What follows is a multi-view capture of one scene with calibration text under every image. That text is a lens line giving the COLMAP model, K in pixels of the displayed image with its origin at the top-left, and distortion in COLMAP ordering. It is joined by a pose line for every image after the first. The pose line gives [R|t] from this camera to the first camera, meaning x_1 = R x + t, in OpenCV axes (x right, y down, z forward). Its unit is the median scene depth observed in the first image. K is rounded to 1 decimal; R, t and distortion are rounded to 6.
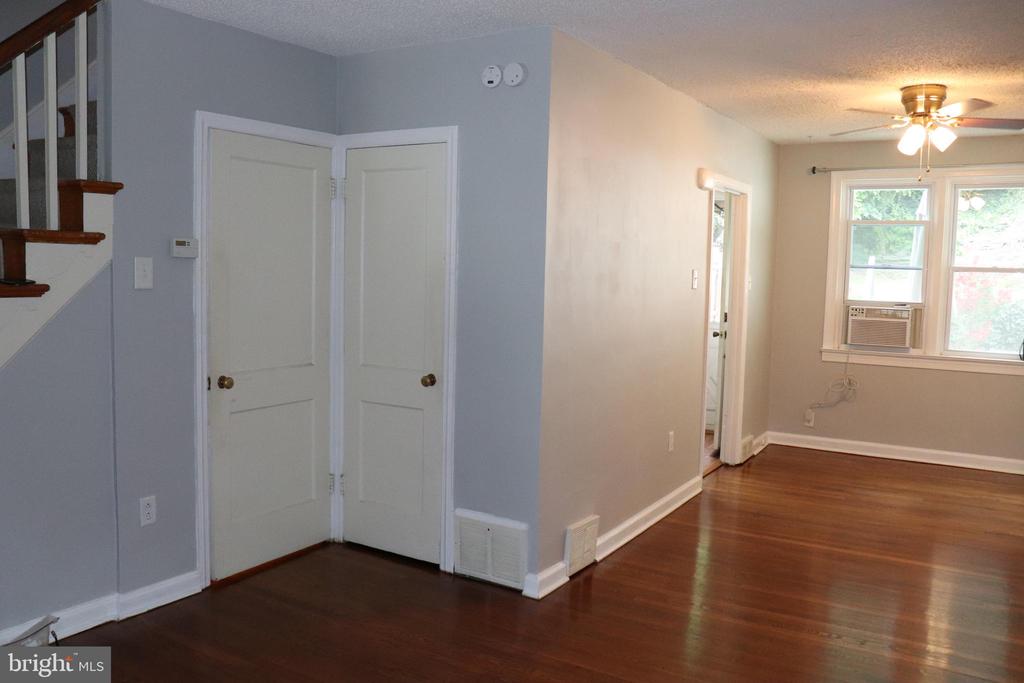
lens RADIAL K [[851.1, 0, 512.0], [0, 851.1, 341.5], [0, 0, 1]] dist [-0.095358, 0.012892]
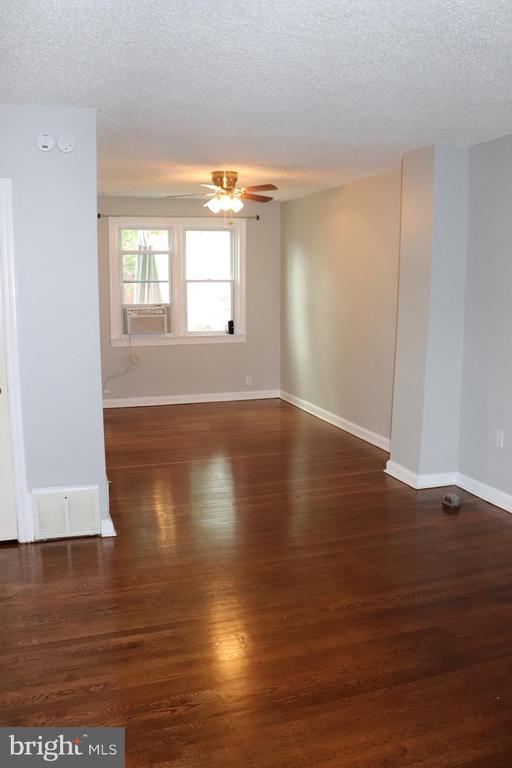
lens RADIAL K [[638.3, 0, 255.1], [0, 638.3, 364.0], [0, 0, 1]] dist [-0.095358, 0.012892]
pose [[0.648557, -0.122504, 0.751243, -0.436369], [0.087402, 0.992421, 0.086377, -0.030677], [-0.756131, 0.009640, 0.654349, 0.123095]]
